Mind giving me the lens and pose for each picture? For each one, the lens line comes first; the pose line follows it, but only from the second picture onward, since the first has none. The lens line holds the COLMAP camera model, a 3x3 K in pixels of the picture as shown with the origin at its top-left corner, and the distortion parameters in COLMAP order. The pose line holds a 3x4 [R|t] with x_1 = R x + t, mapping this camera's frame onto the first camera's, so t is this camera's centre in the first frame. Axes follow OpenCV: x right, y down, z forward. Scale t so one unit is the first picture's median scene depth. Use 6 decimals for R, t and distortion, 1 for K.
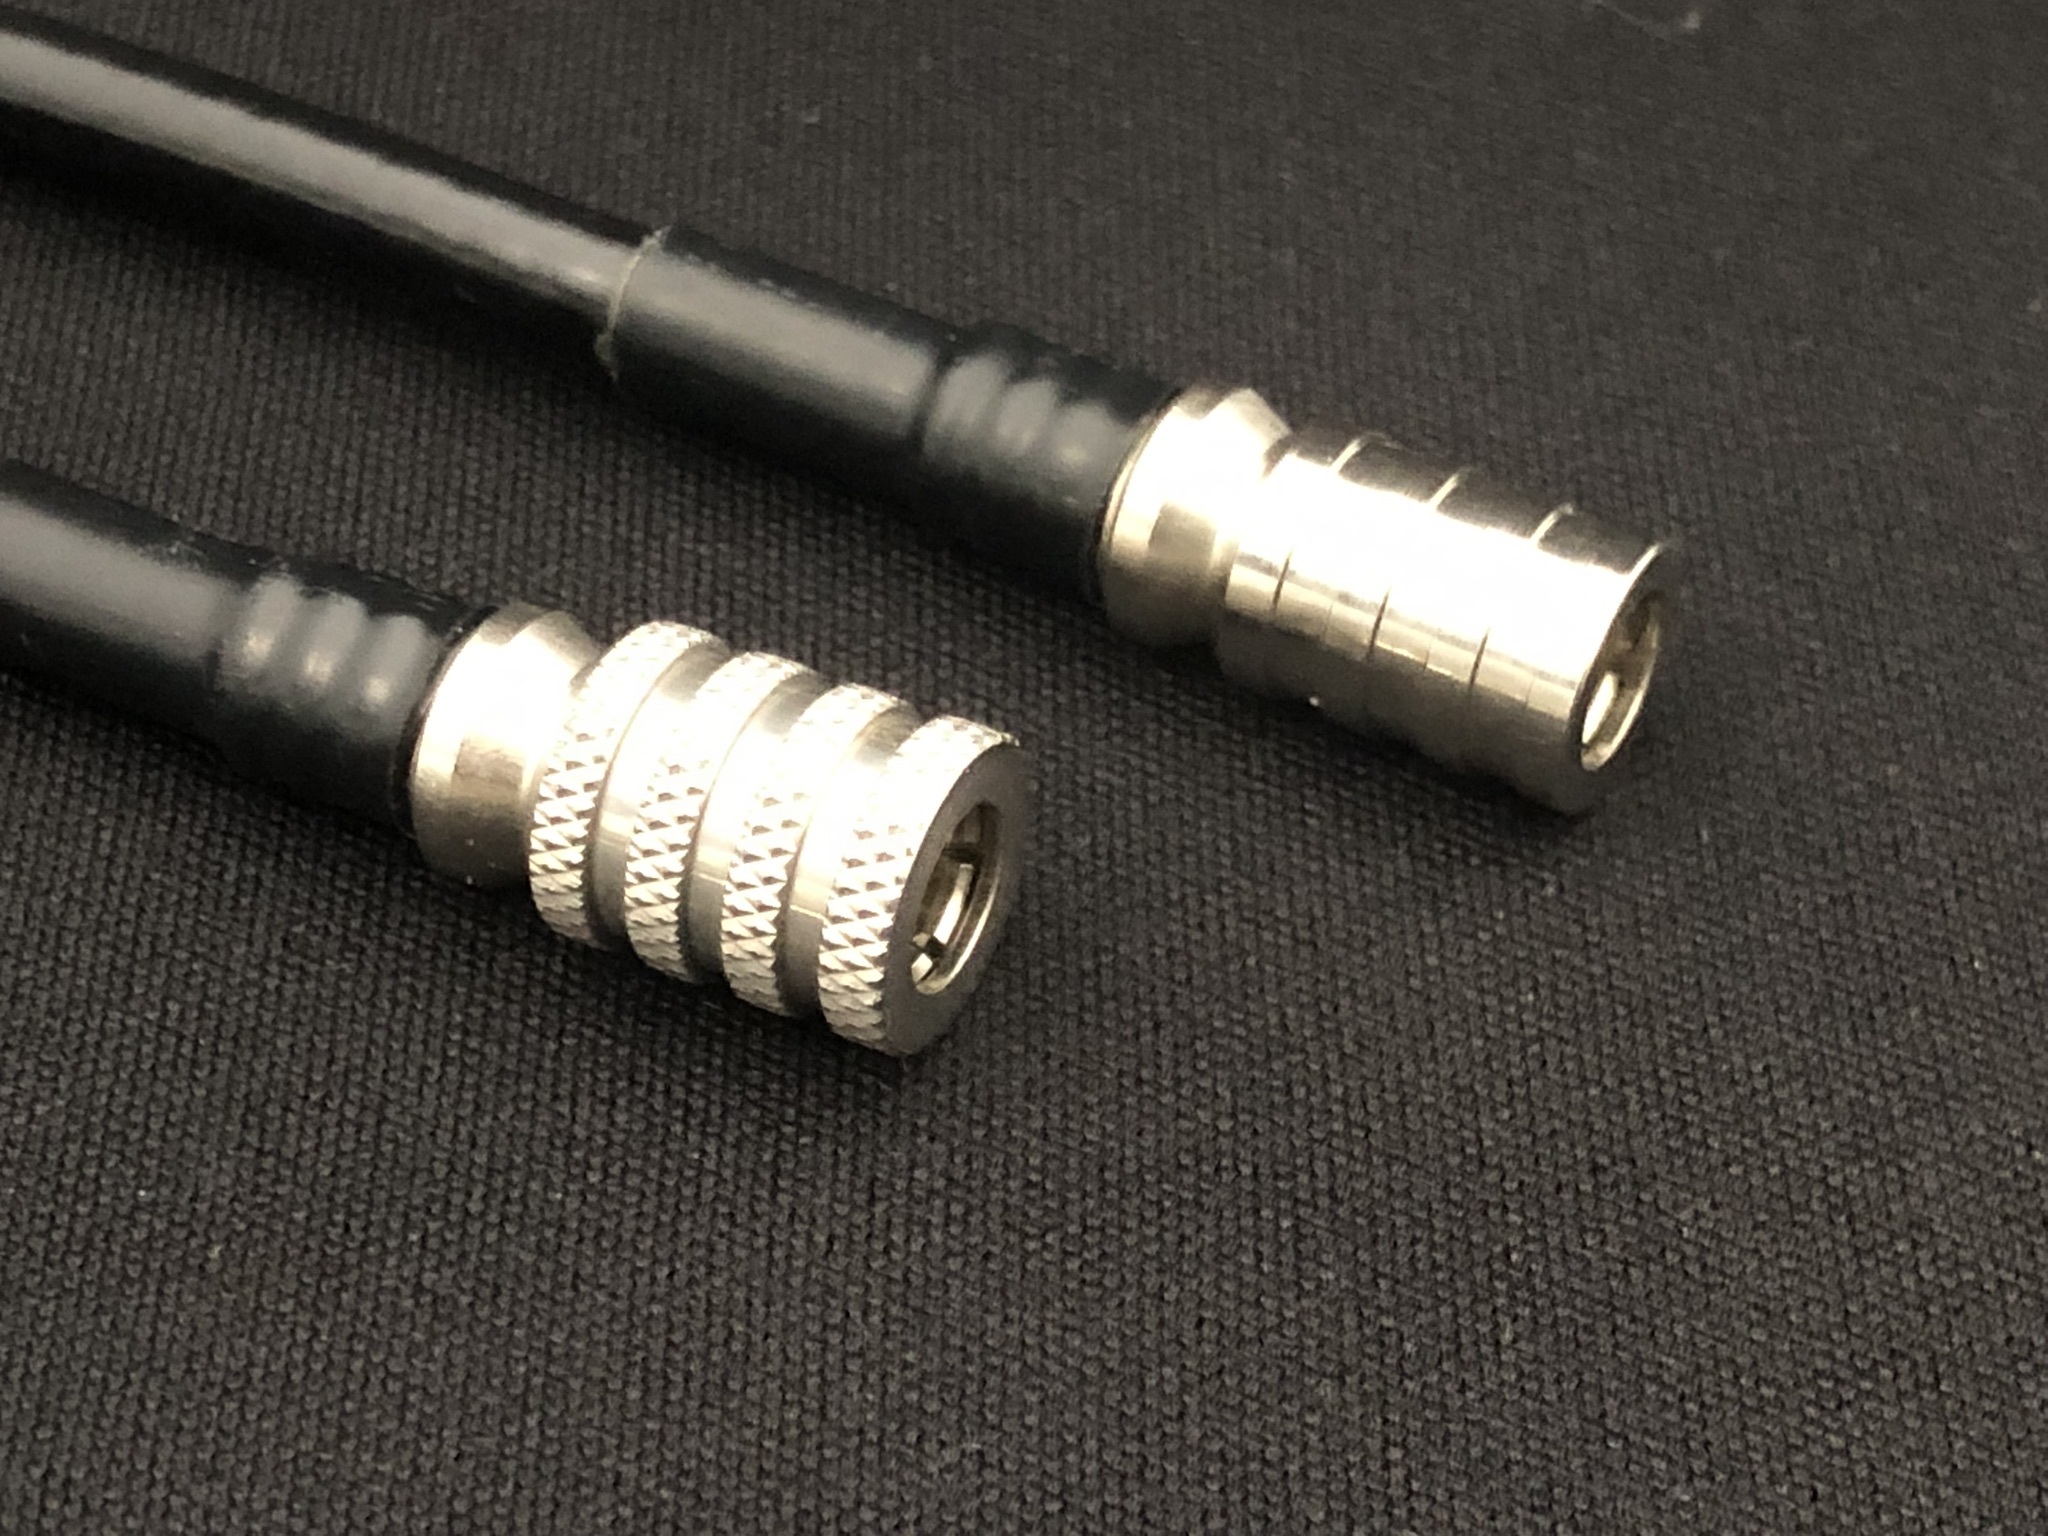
lens RADIAL K [[4561.3, 0, 1024.3], [0, 4561.3, 784.4], [0, 0, 1]] dist [0.241589, 0.000000]
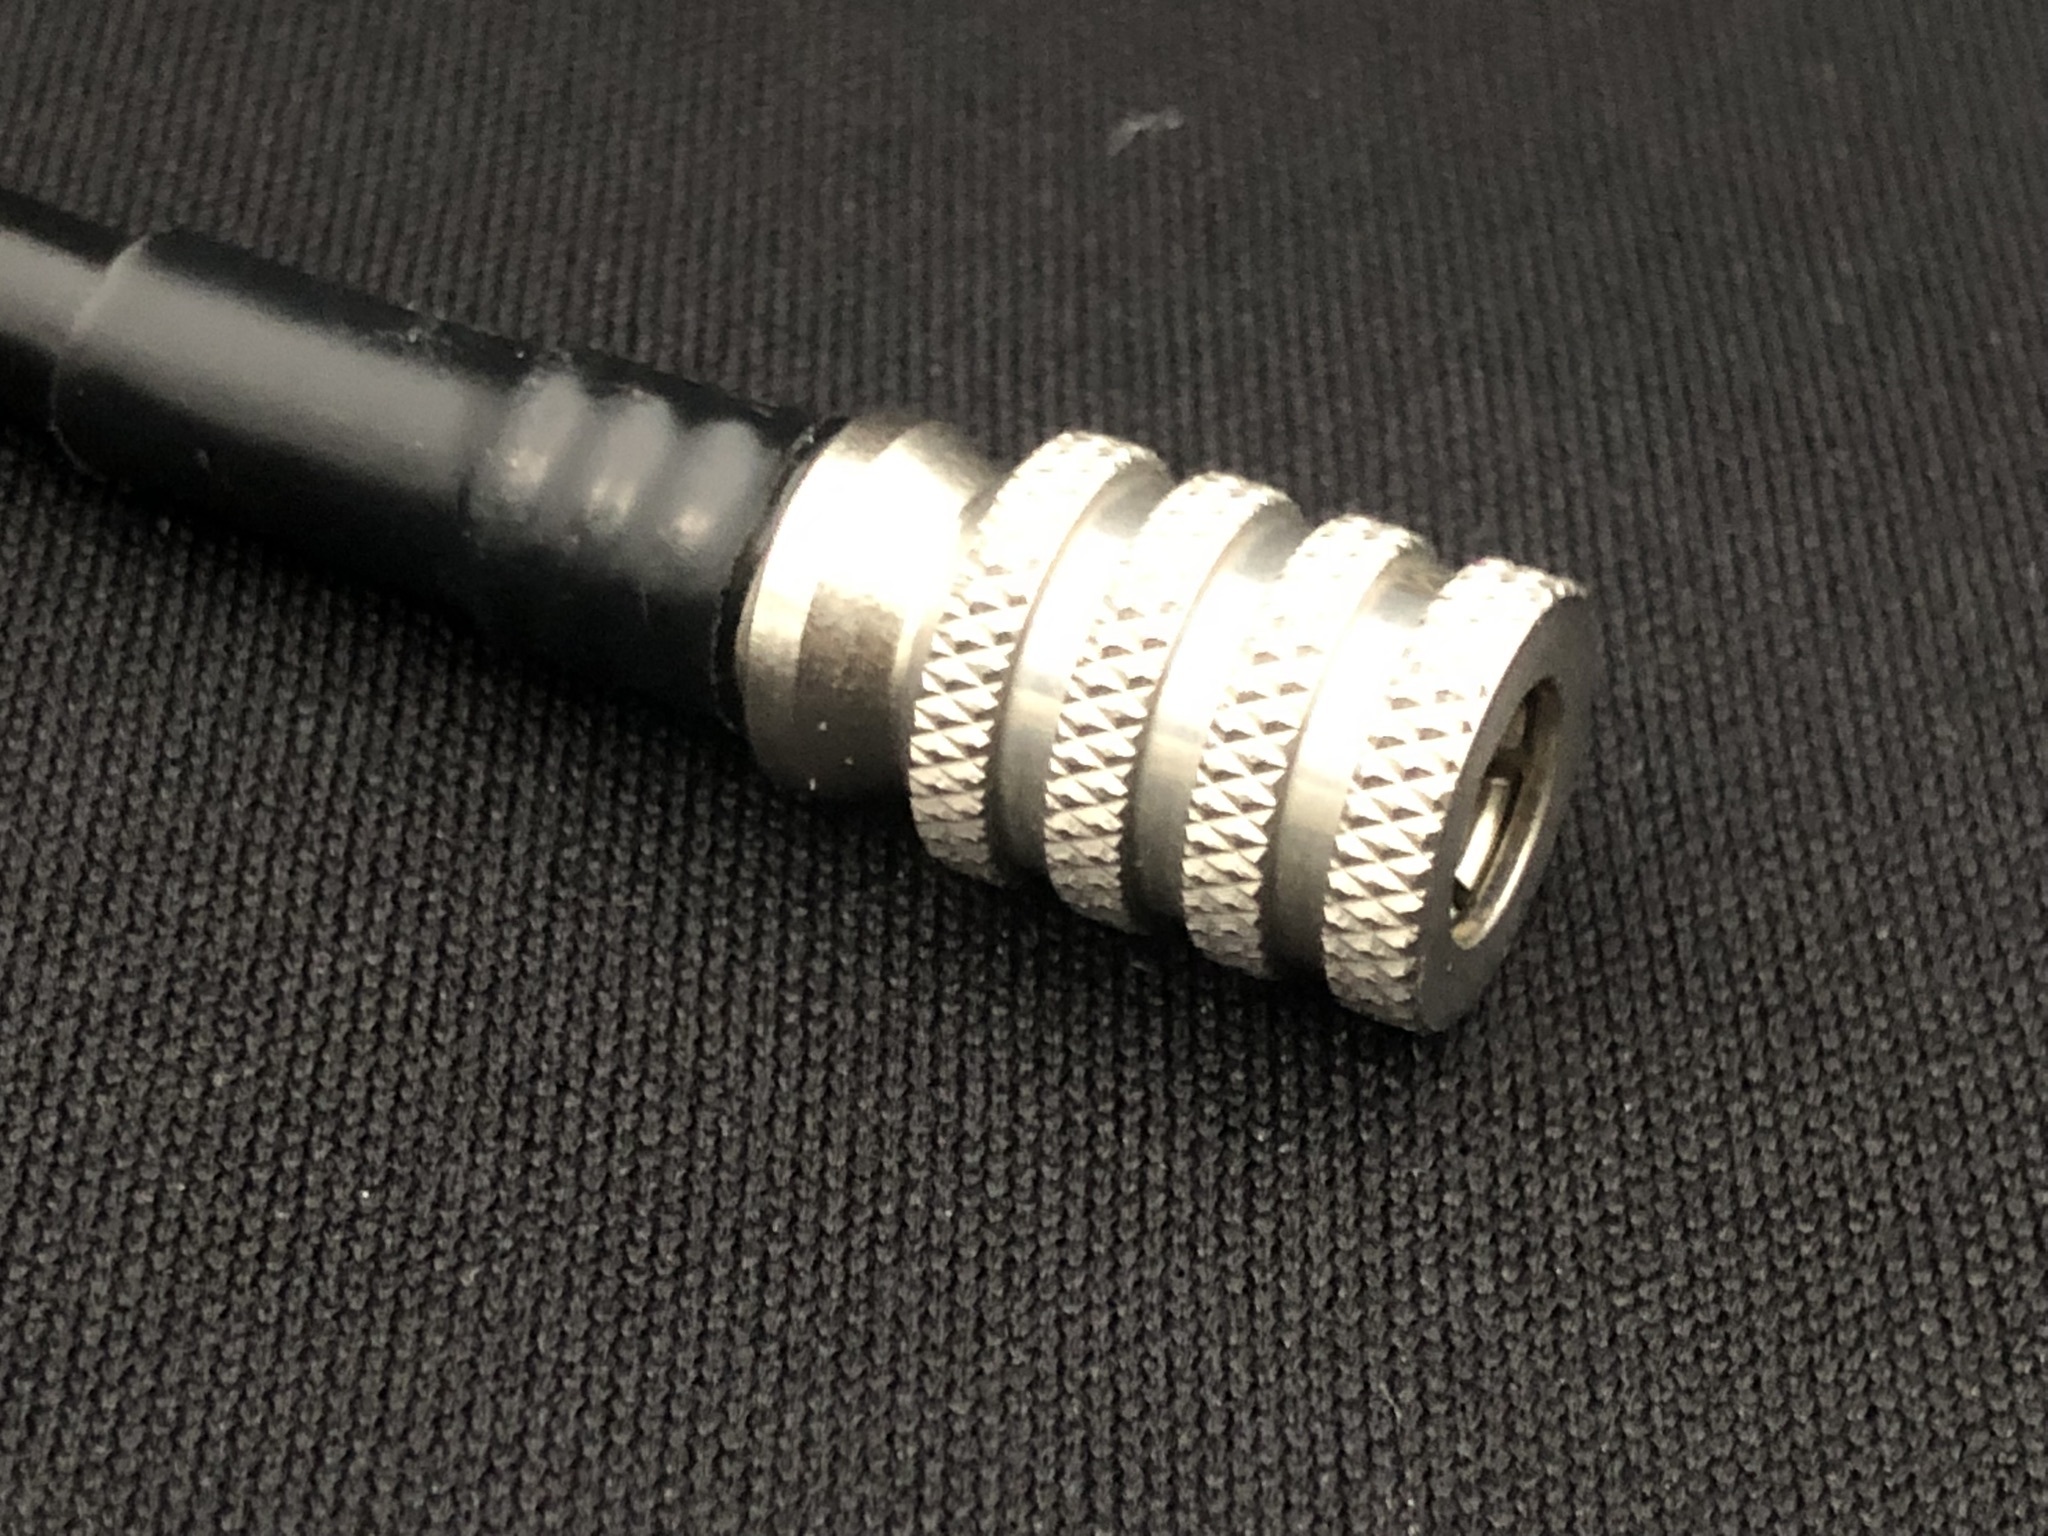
lens RADIAL K [[4561.3, 0, 1031.1], [0, 4561.3, 751.3], [0, 0, 1]] dist [0.241589, 0.000000]
pose [[0.999705, 0.020275, 0.013399, -0.099257], [-0.019103, 0.996410, -0.082478, 0.076290], [-0.015023, 0.082198, 0.996503, 0.289637]]
